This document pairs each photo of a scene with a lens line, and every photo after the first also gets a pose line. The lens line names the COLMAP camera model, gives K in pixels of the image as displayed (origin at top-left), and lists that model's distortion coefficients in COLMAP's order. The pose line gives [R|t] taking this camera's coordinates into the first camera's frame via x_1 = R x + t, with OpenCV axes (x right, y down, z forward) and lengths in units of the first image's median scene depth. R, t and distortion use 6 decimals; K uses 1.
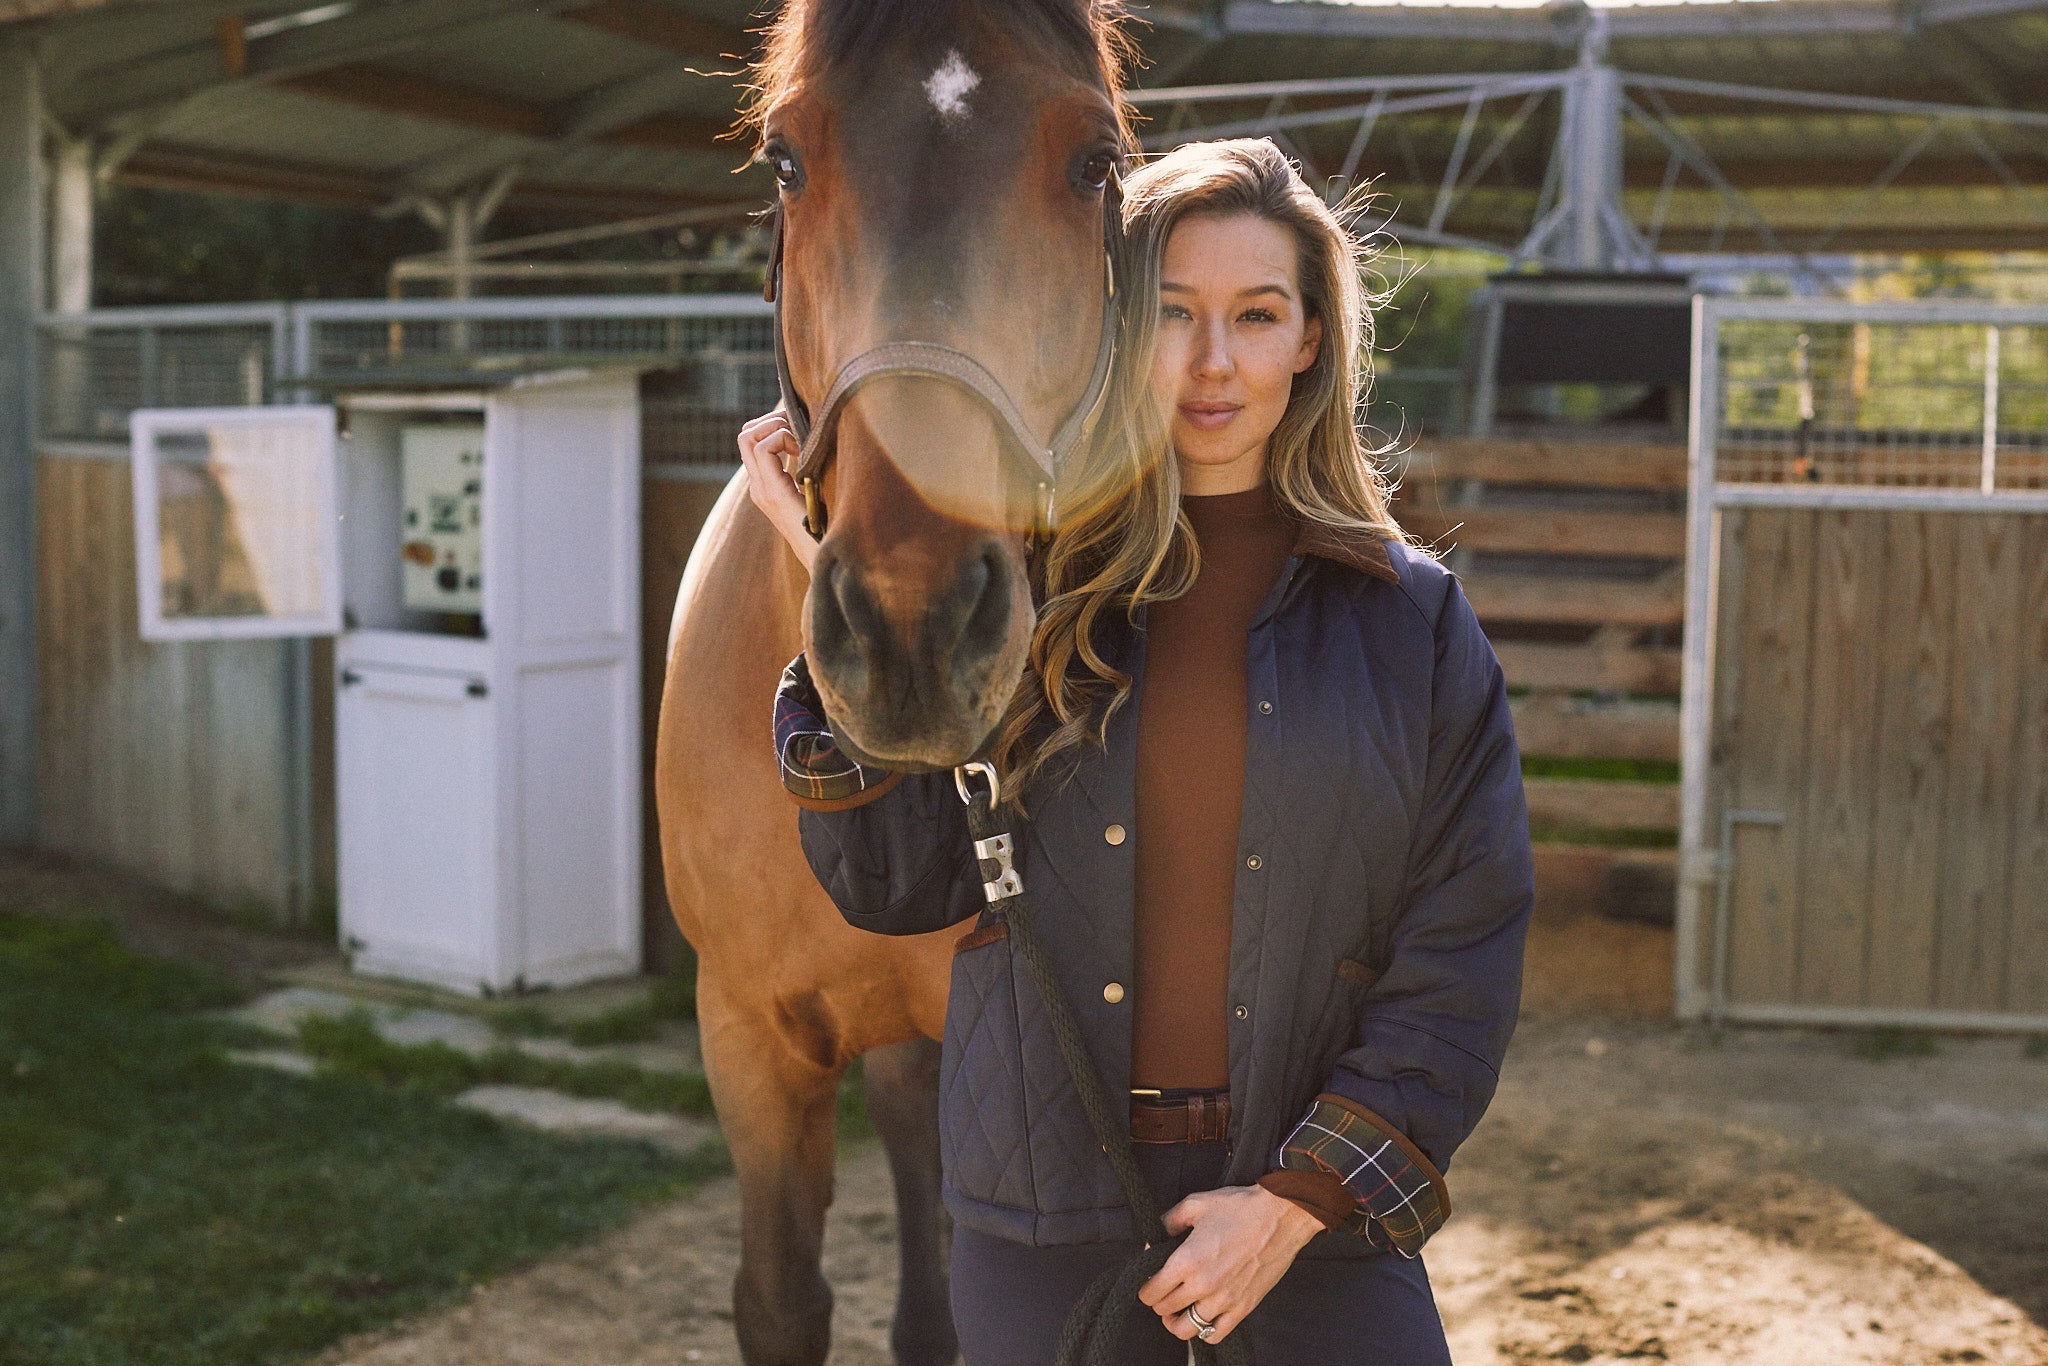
lens RADIAL K [[2949.7, 0, 1048.7], [0, 2949.7, 675.5], [0, 0, 1]] dist [-0.166749, 0.295751]
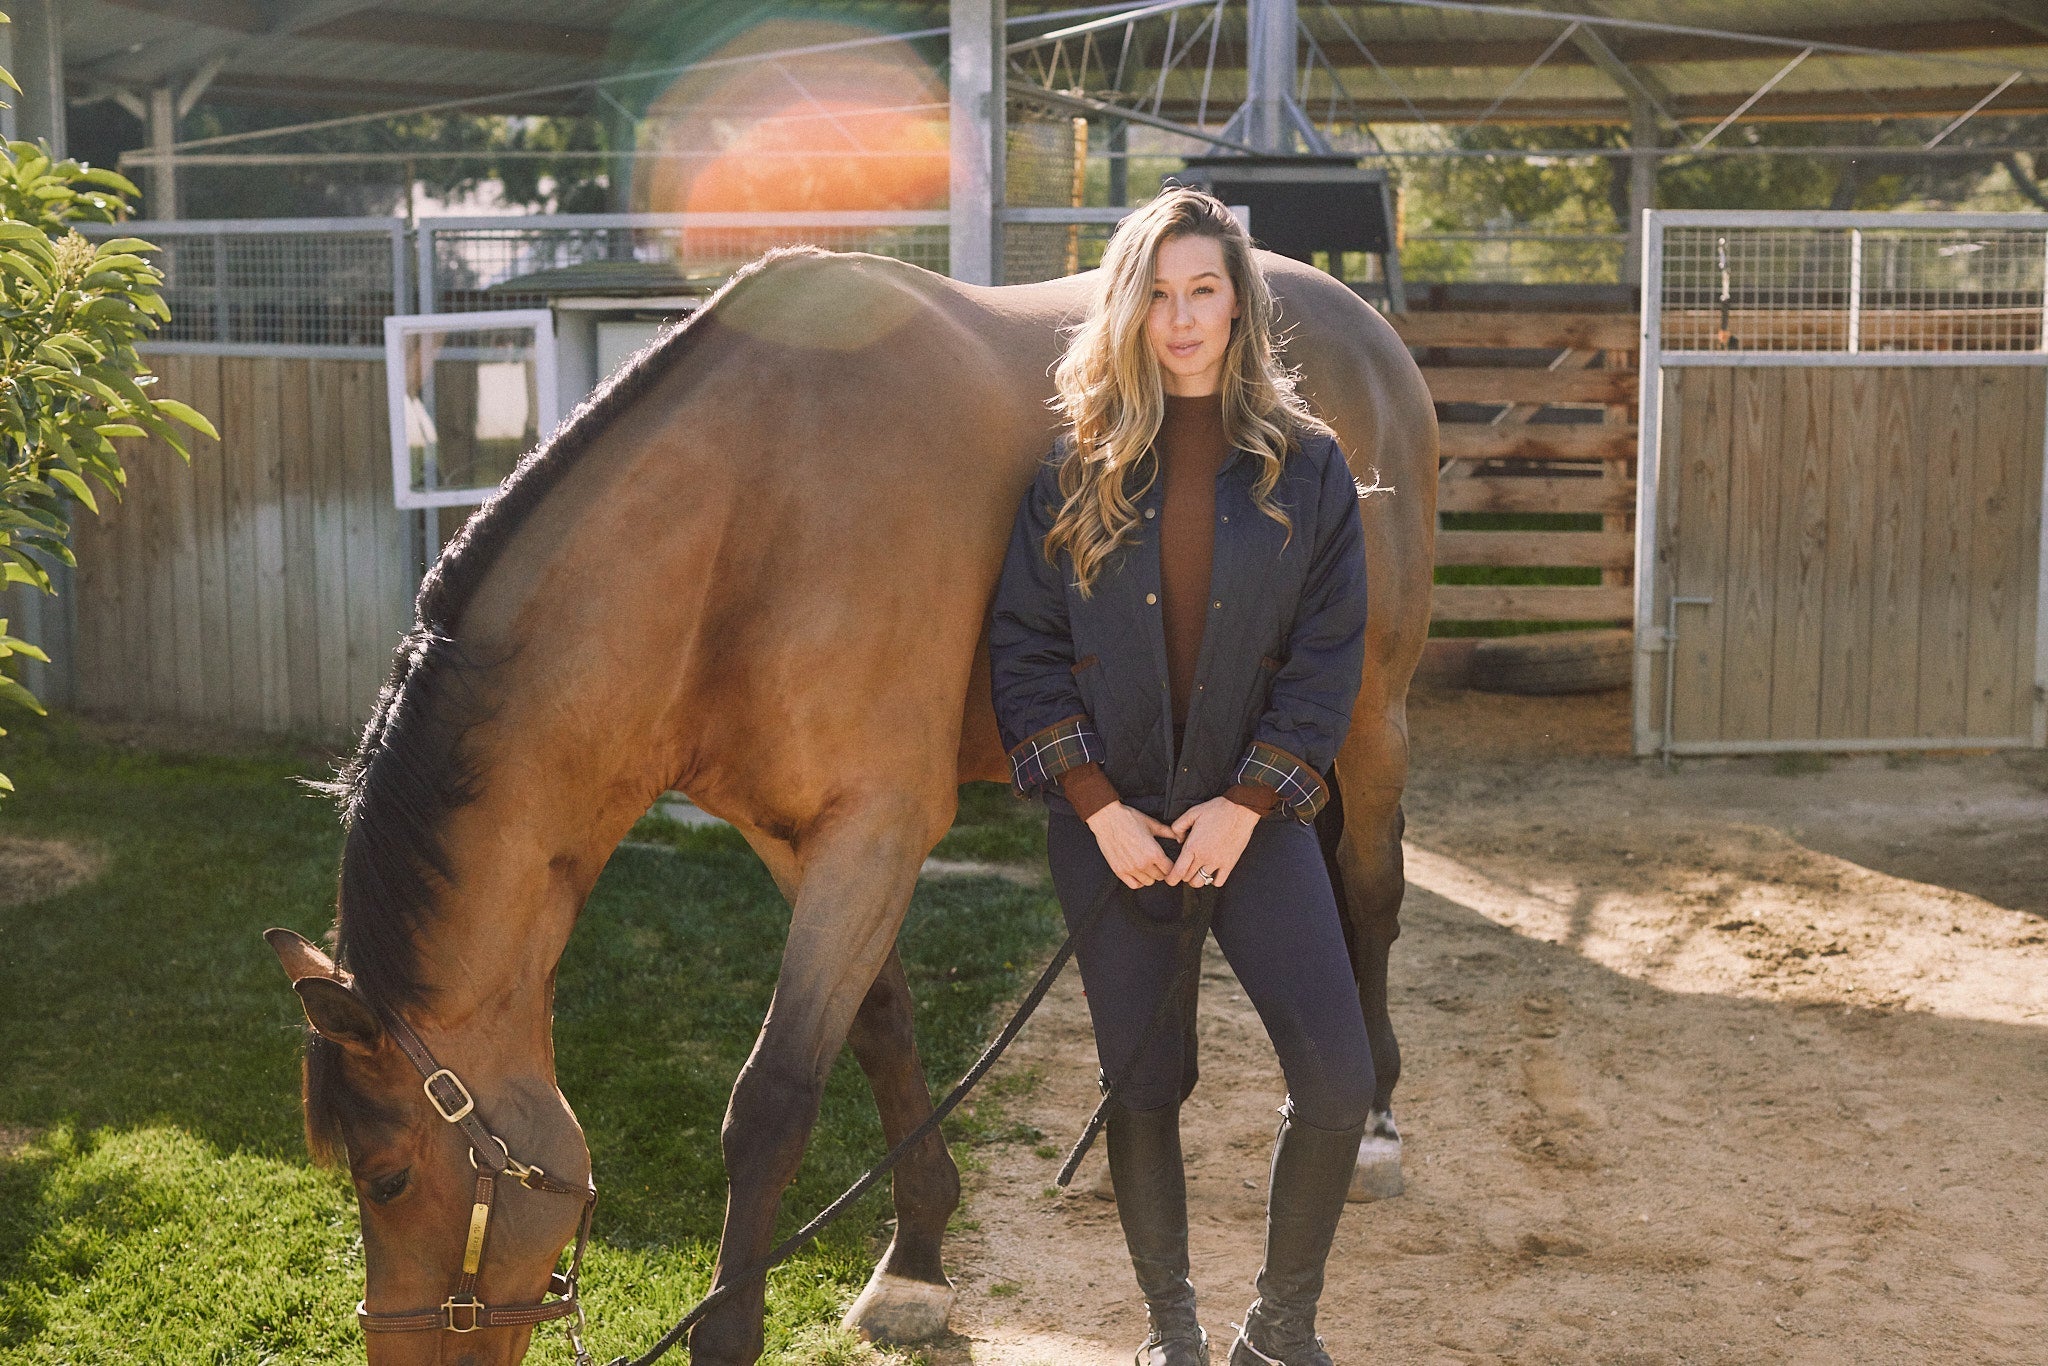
lens RADIAL K [[2928.7, 0, 1017.2], [0, 2928.7, 706.1], [0, 0, 1]] dist [-0.170700, 0.336295]
pose [[0.975082, -0.049307, 0.216296, -0.349482], [0.035421, 0.997082, 0.067617, -0.003953], [-0.218999, -0.058271, 0.973983, -0.226607]]
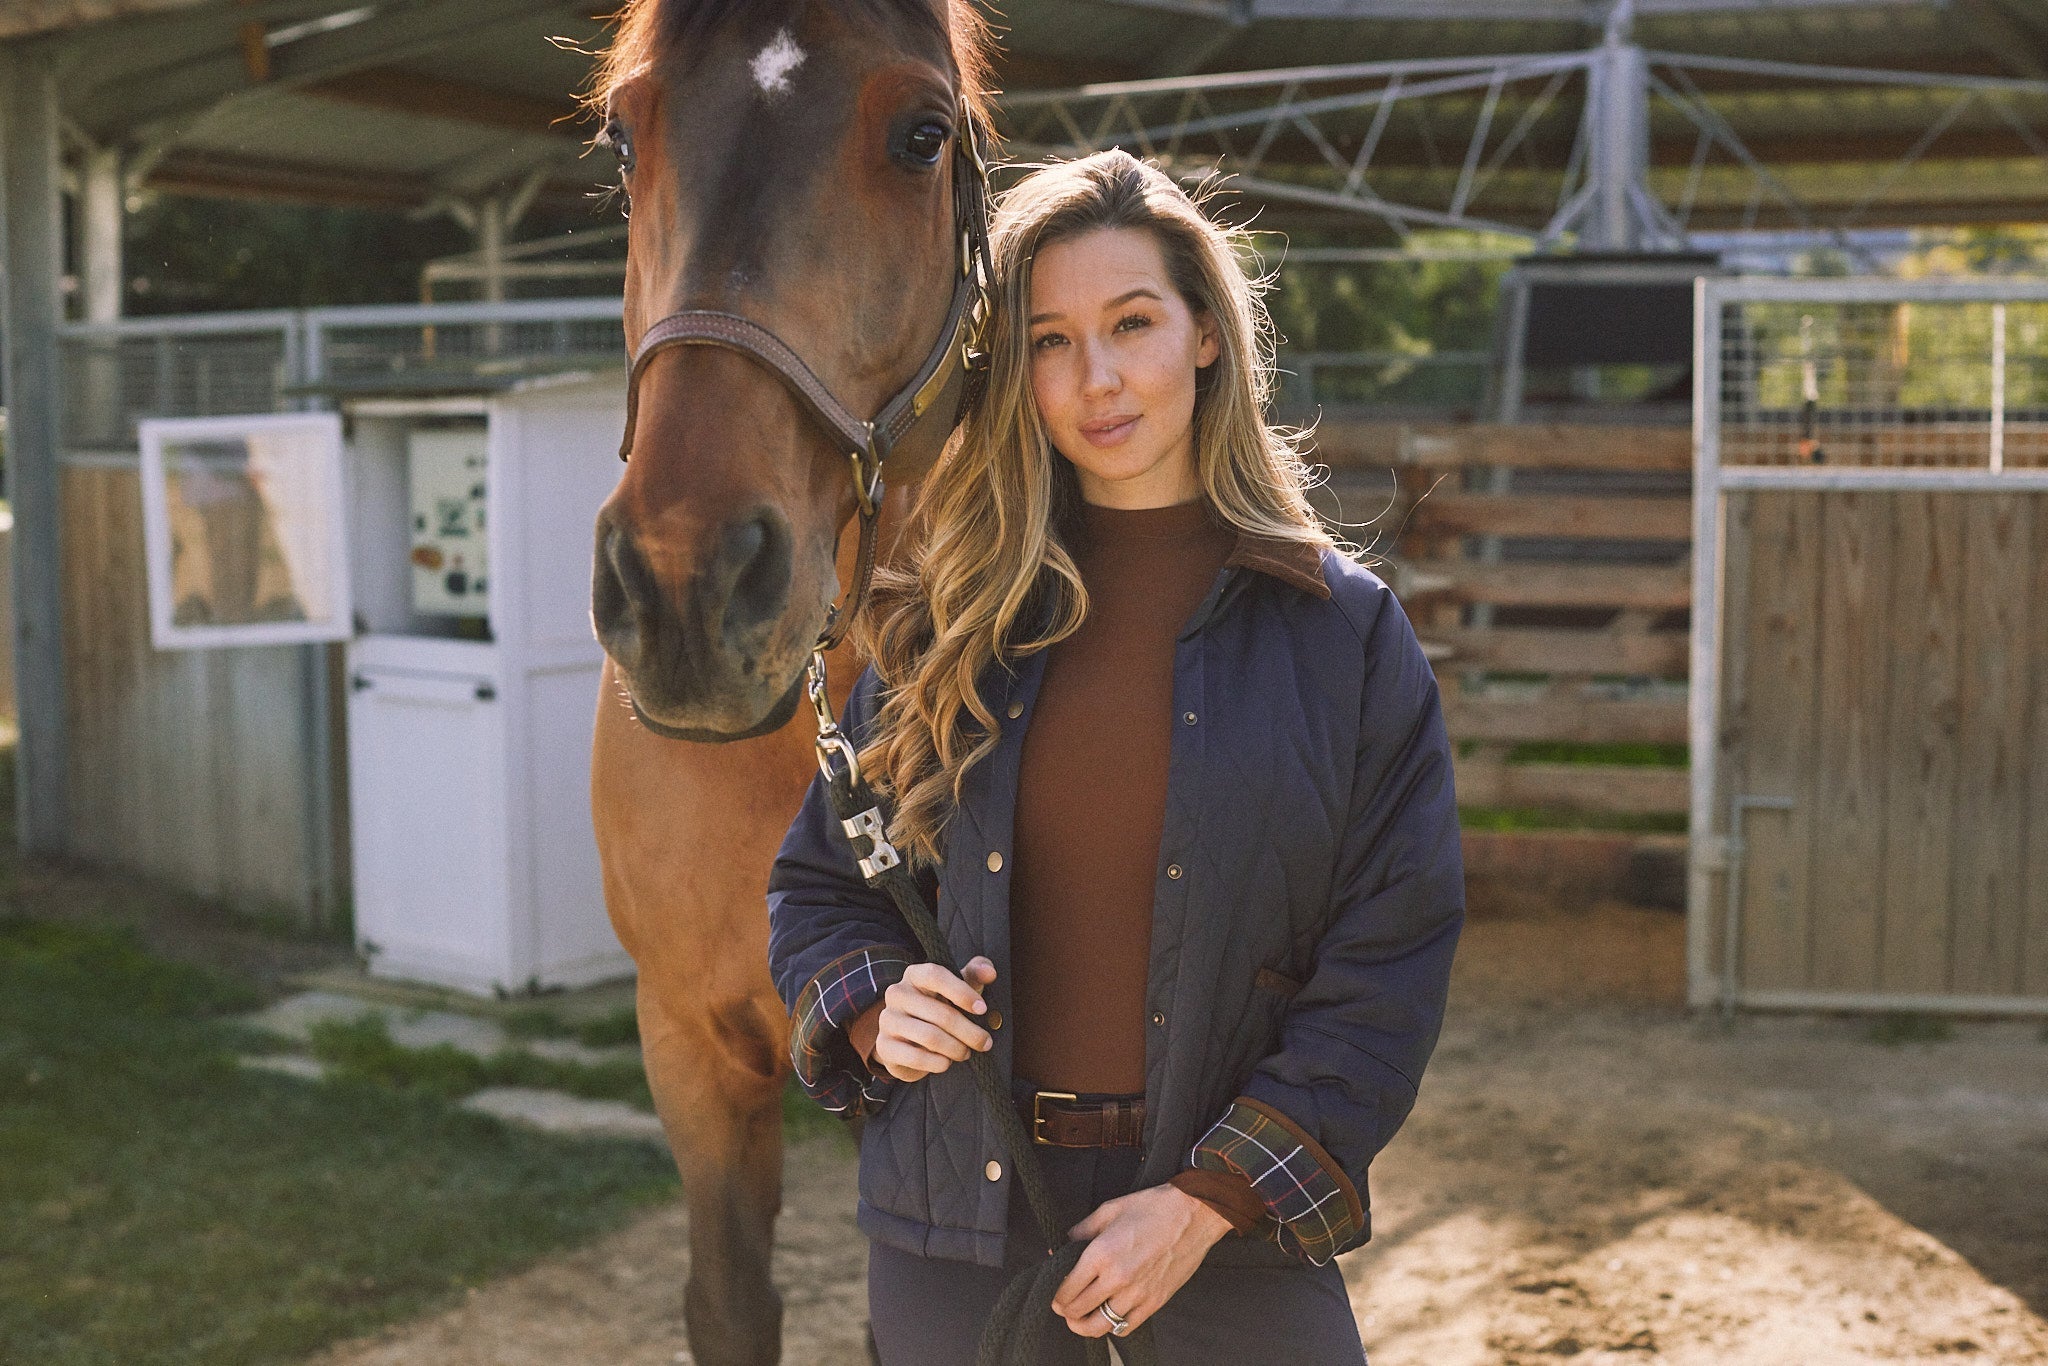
lens RADIAL K [[2950.4, 0, 1027.0], [0, 2950.4, 688.8], [0, 0, 1]] dist [-0.165910, 0.292640]
pose [[0.999504, -0.015241, -0.027574, 0.019071], [0.015480, 0.999844, 0.008456, -0.002388], [0.027441, -0.008878, 0.999584, 0.000886]]
